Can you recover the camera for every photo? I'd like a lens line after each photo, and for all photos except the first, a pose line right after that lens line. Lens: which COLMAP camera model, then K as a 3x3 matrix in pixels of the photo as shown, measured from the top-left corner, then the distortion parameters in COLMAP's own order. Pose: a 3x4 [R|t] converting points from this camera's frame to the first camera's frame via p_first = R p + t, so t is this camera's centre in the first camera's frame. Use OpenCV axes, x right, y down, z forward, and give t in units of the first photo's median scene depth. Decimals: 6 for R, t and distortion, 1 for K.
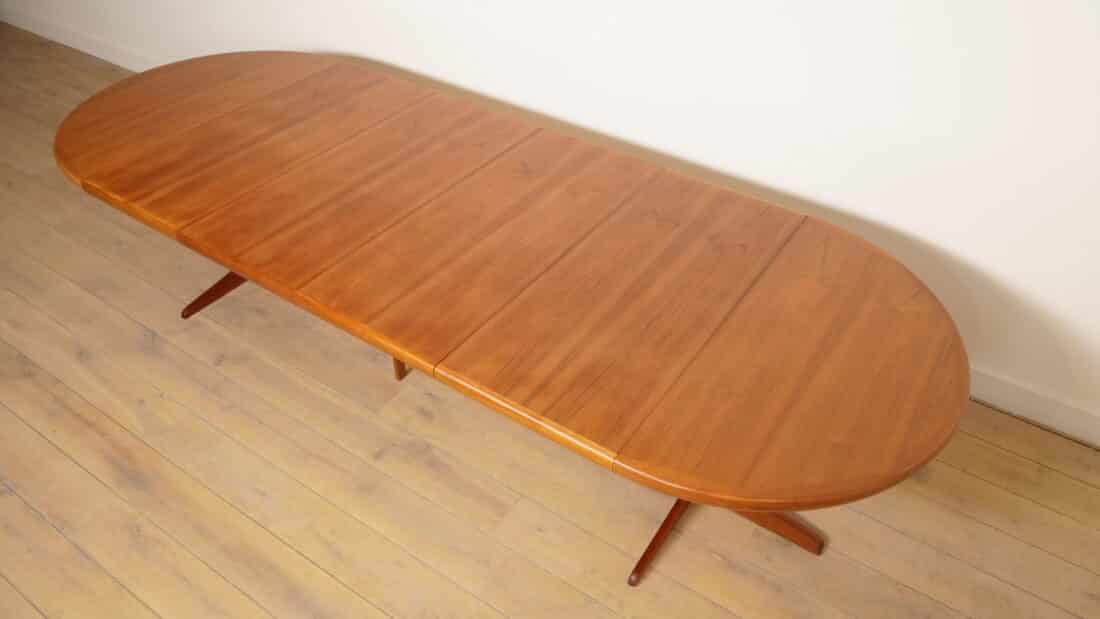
lens RADIAL K [[808.2, 0, 550.0], [0, 808.2, 309.5], [0, 0, 1]] dist [-0.059652, 0.039342]
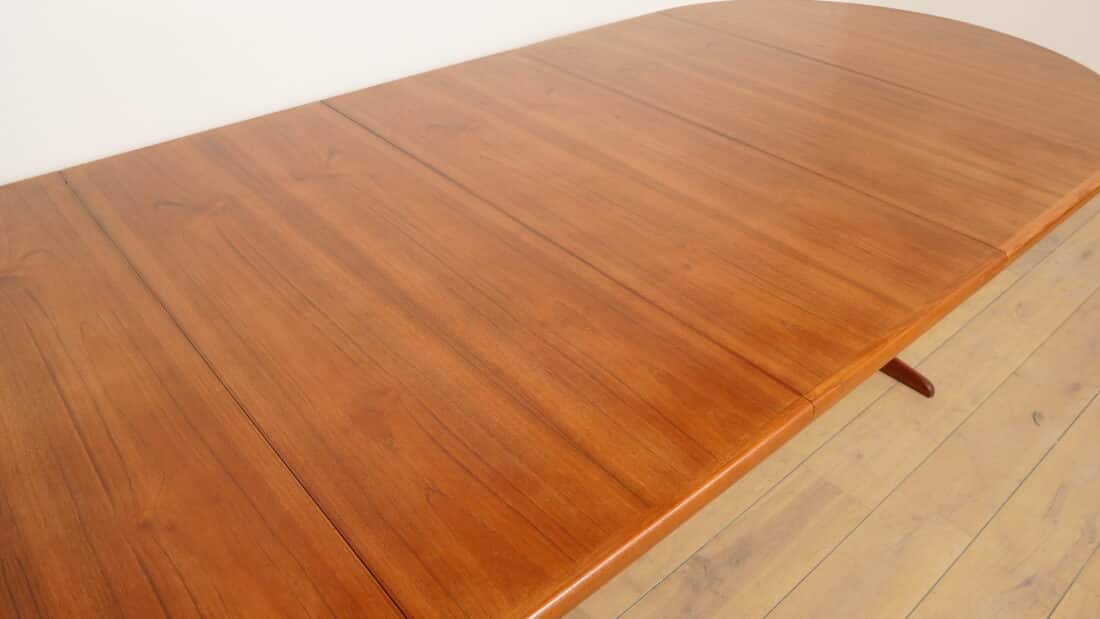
lens RADIAL K [[808.2, 0, 550.0], [0, 808.2, 309.5], [0, 0, 1]] dist [-0.059652, 0.039342]
pose [[0.255593, -0.578289, 0.774760, -0.625714], [0.610884, 0.717730, 0.334191, -0.270618], [-0.749328, 0.387872, 0.536715, 0.813075]]
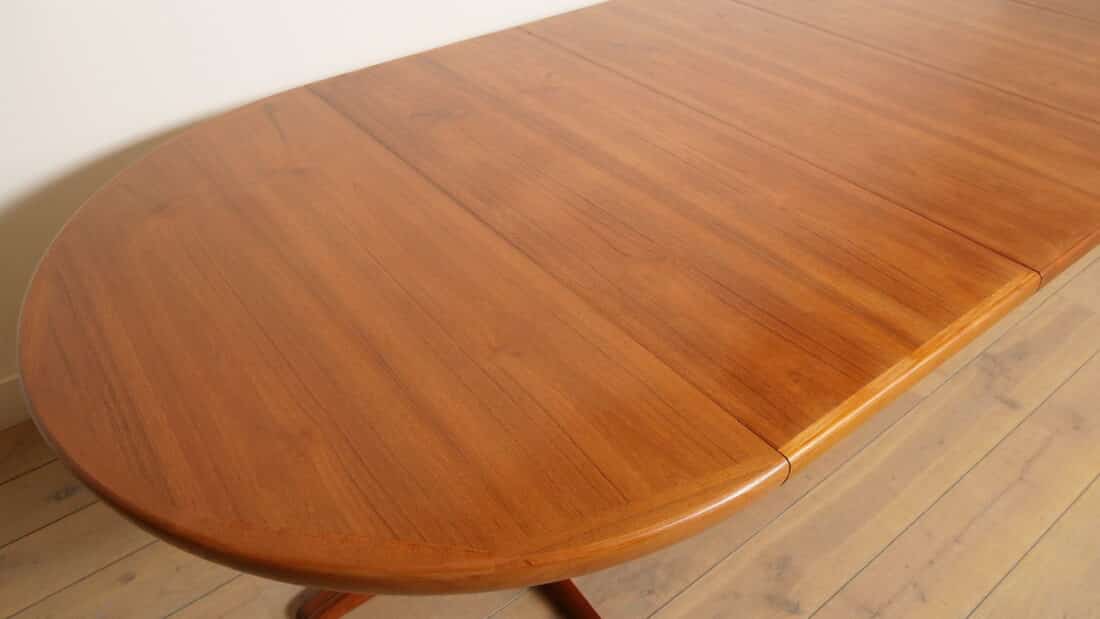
lens RADIAL K [[808.2, 0, 550.0], [0, 808.2, 309.5], [0, 0, 1]] dist [-0.059652, 0.039342]
pose [[0.311707, -0.607224, 0.730834, -0.921063], [0.624357, 0.710688, 0.324192, -0.409603], [-0.716252, 0.355248, 0.600651, 0.980016]]
